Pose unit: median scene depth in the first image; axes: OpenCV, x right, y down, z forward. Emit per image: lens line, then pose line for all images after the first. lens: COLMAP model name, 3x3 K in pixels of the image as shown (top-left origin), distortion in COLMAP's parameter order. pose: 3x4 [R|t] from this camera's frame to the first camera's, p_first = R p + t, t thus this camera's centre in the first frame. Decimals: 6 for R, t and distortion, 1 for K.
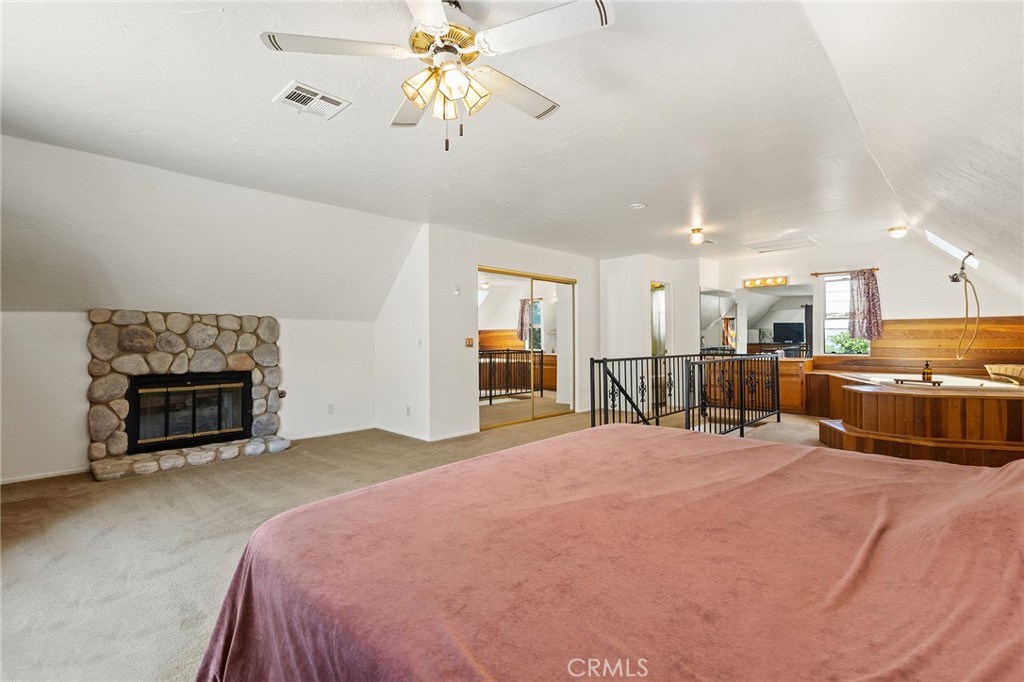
lens RADIAL K [[461.9, 0, 516.5], [0, 461.9, 338.1], [0, 0, 1]] dist [-0.004520, -0.000491]
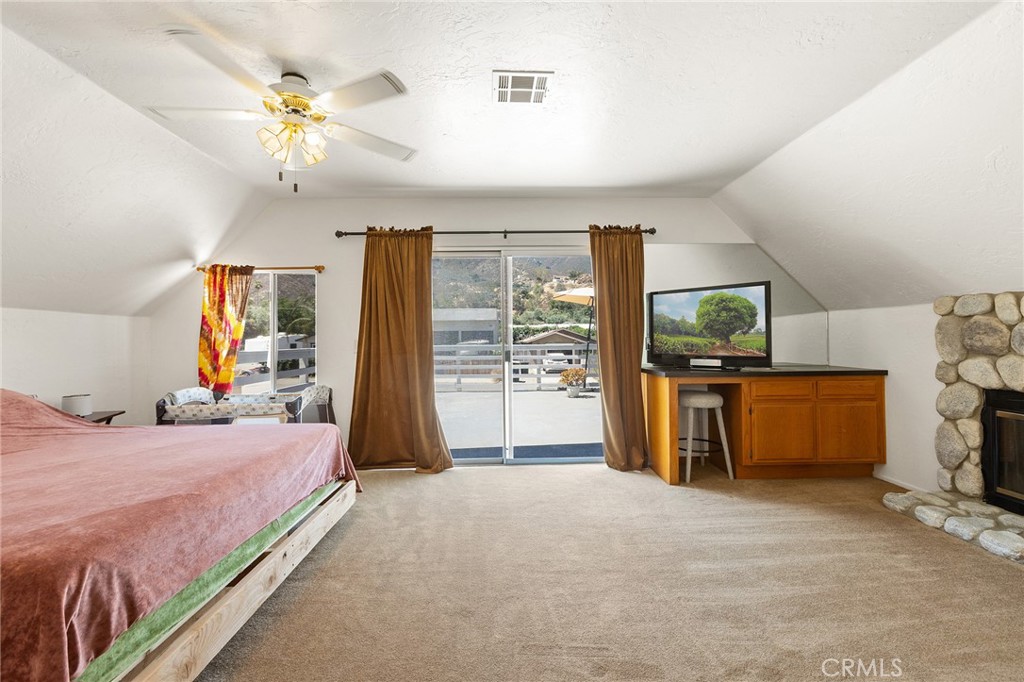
lens RADIAL K [[461.9, 0, 516.5], [0, 461.9, 338.1], [0, 0, 1]] dist [-0.004520, -0.000491]
pose [[-0.701706, 0.013605, -0.712337, 0.144513], [0.016589, 0.999859, 0.002755, -0.007507], [0.712274, -0.009883, -0.701832, 1.000962]]
